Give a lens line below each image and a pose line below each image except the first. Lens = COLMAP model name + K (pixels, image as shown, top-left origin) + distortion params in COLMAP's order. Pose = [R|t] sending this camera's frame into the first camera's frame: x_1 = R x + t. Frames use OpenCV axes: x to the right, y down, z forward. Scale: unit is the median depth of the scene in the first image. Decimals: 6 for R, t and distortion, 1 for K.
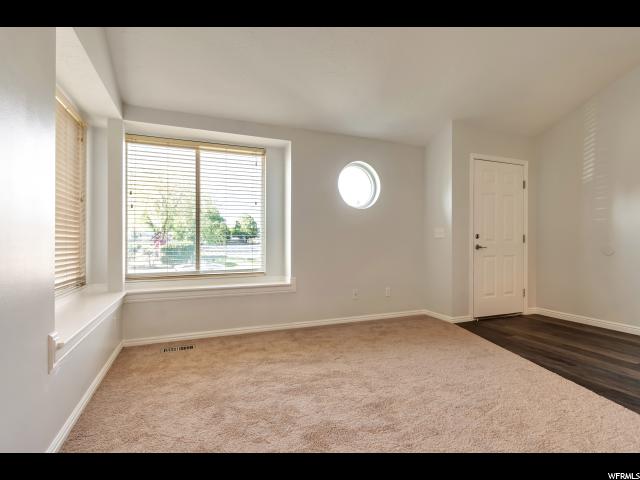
lens RADIAL K [[286.9, 0, 320.0], [0, 286.9, 240.0], [0, 0, 1]] dist [-0.000234, -0.000415]
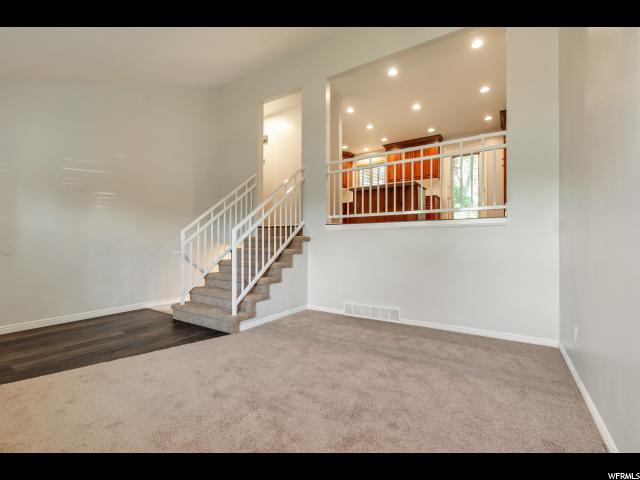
lens RADIAL K [[286.9, 0, 320.0], [0, 286.9, 240.0], [0, 0, 1]] dist [-0.000234, -0.000415]
pose [[-0.537226, 0.001254, 0.843437, -0.462990], [-0.008939, 0.999934, -0.007180, 0.001875], [-0.843391, -0.011397, -0.537180, 0.876006]]
